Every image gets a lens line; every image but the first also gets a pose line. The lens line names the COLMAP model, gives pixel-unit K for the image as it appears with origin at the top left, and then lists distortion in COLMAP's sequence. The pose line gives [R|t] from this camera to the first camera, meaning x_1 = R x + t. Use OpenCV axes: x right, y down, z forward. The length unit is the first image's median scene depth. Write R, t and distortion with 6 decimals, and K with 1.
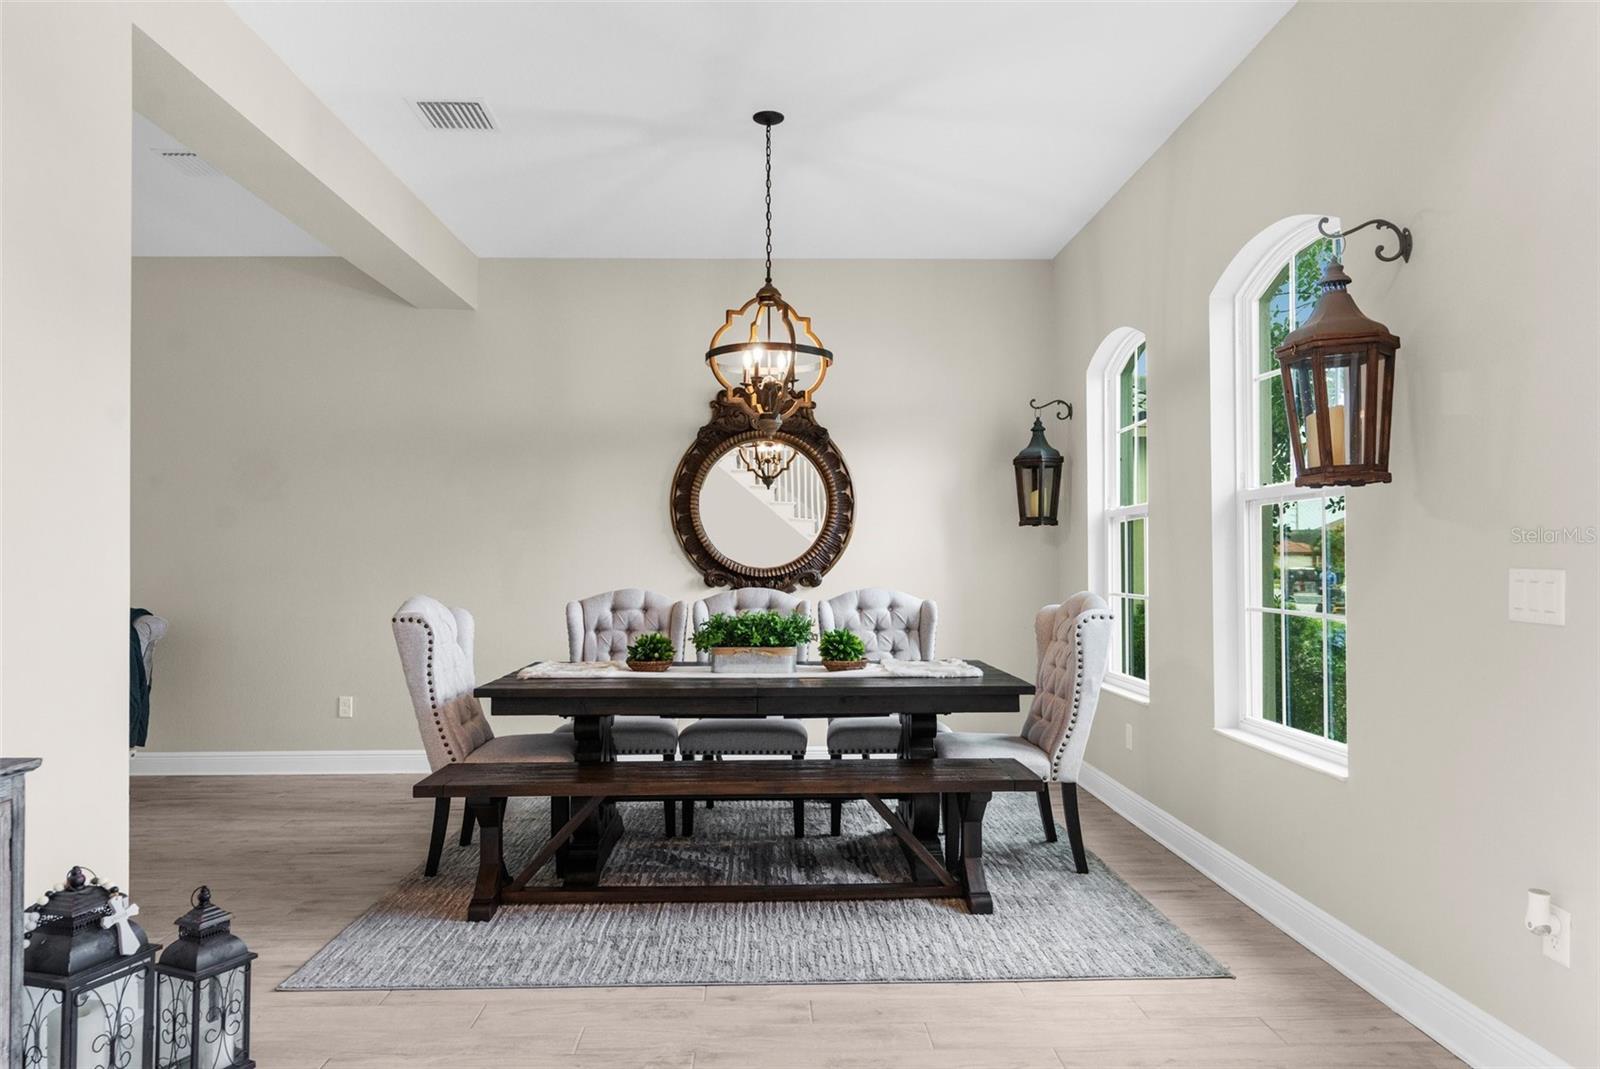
lens RADIAL K [[1030.7, 0, 797.4], [0, 1030.7, 551.2], [0, 0, 1]] dist [-0.000383, 0.002983]
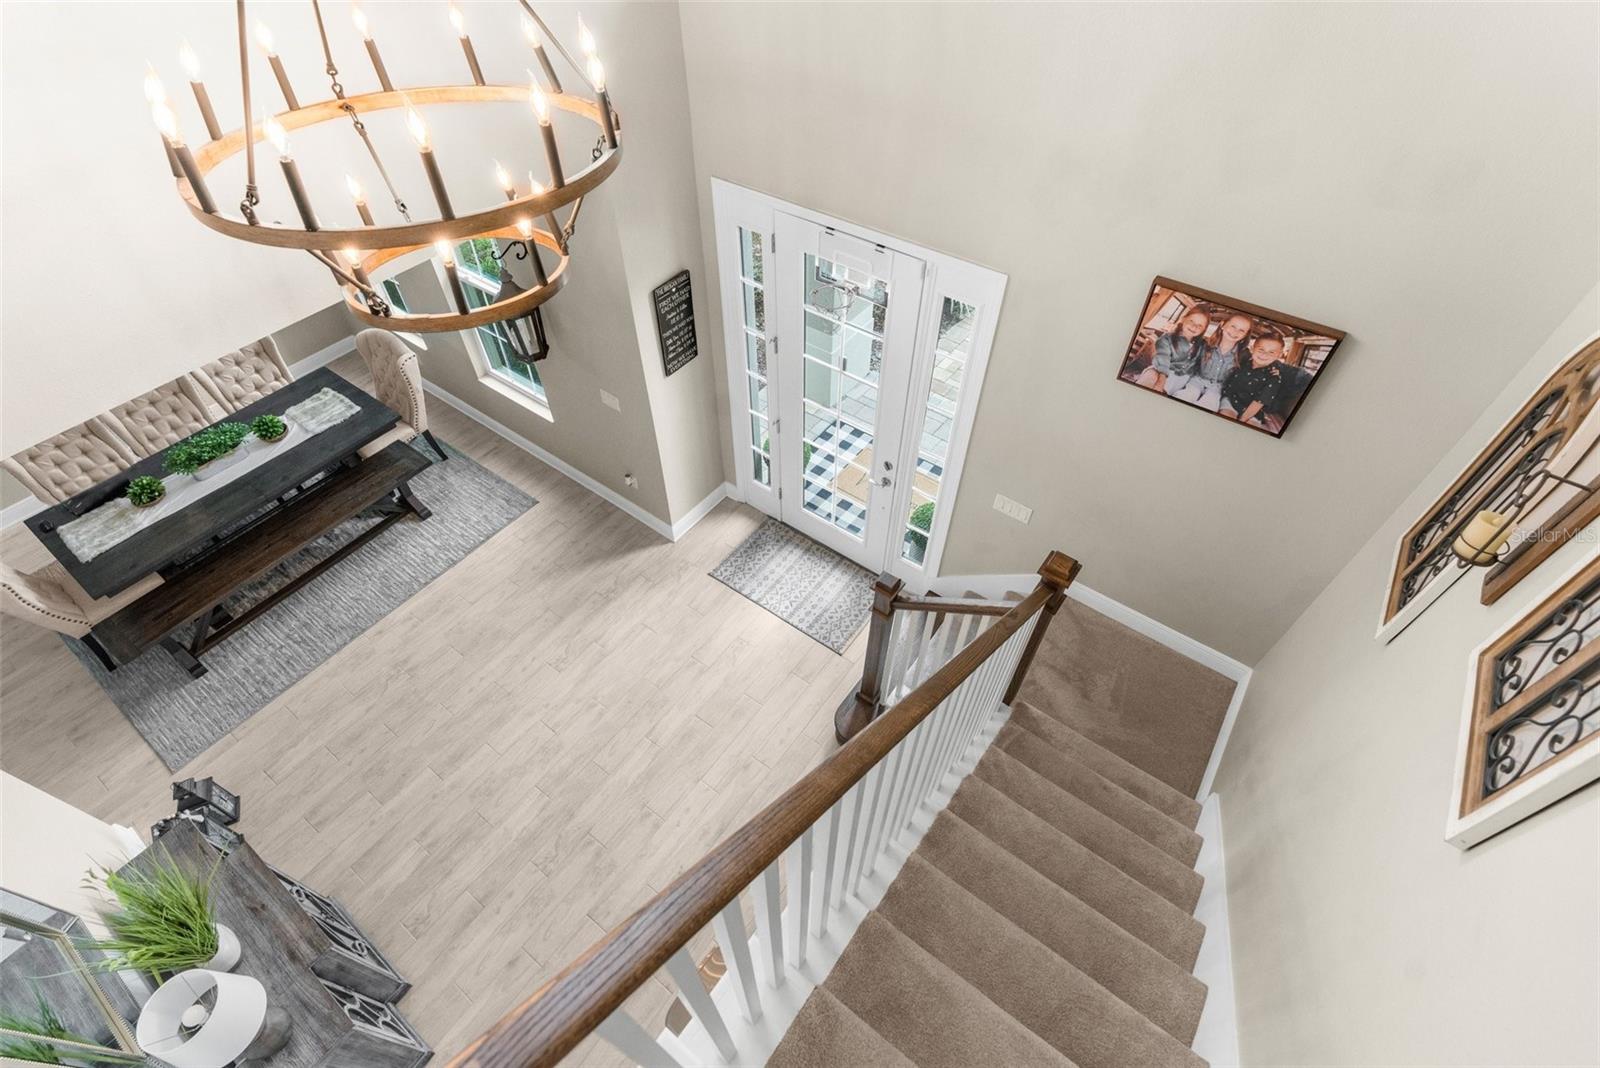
lens RADIAL K [[732.8, 0, 802.8], [0, 732.8, 526.9], [0, 0, 1]] dist [-0.010487, 0.003821]
pose [[0.612110, -0.585844, 0.531138, -0.154119], [-0.018996, 0.660582, 0.750513, -0.727373], [-0.790544, -0.469486, 0.393220, -0.243929]]
